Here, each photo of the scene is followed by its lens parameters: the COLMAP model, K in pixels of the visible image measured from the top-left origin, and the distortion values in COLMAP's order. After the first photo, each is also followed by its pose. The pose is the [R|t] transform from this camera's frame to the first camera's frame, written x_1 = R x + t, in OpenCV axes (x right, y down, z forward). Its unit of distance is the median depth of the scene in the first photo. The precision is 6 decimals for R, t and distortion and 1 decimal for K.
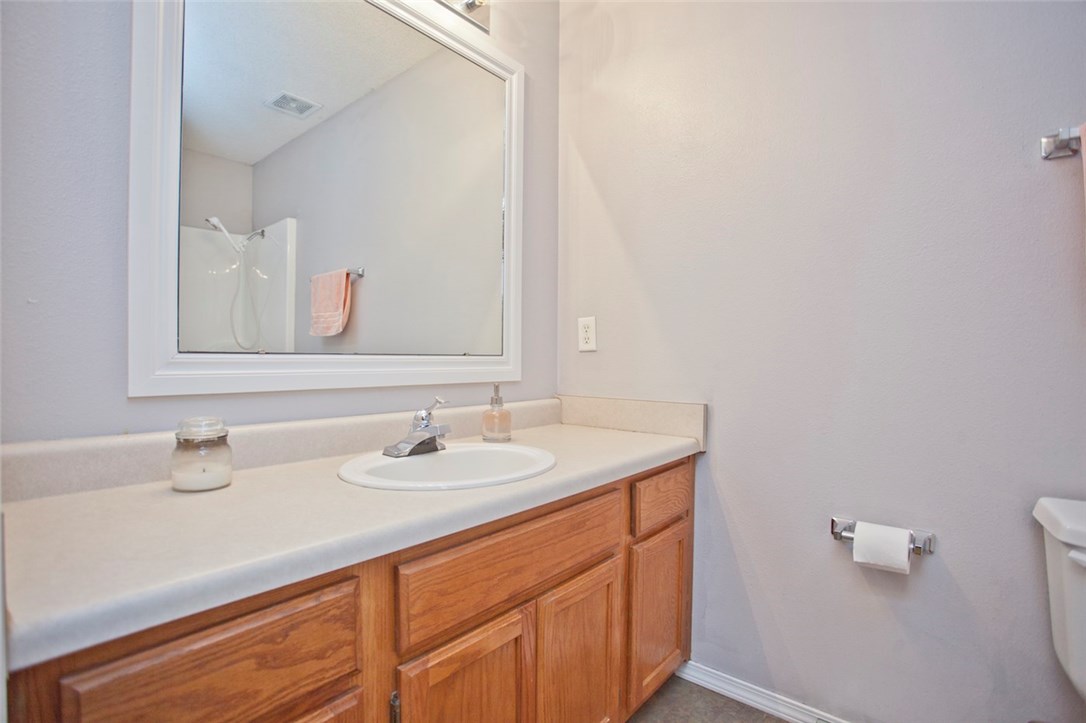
lens RADIAL K [[519.8, 0, 543.1], [0, 519.8, 360.3], [0, 0, 1]] dist [-0.056349, 0.019858]
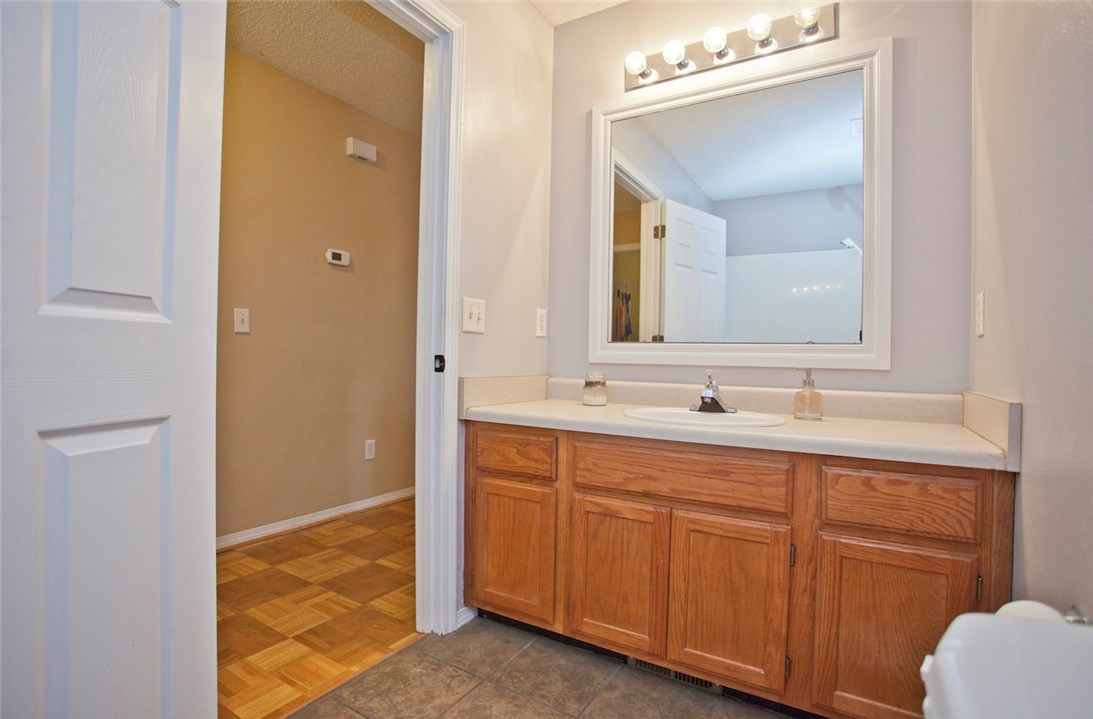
lens RADIAL K [[523.1, 0, 541.4], [0, 523.1, 356.4], [0, 0, 1]] dist [-0.056349, 0.019858]
pose [[0.149602, -0.011066, -0.988684, 0.919381], [-0.025705, 0.999556, -0.015077, 0.053082], [0.988412, 0.027669, 0.149251, 0.286791]]
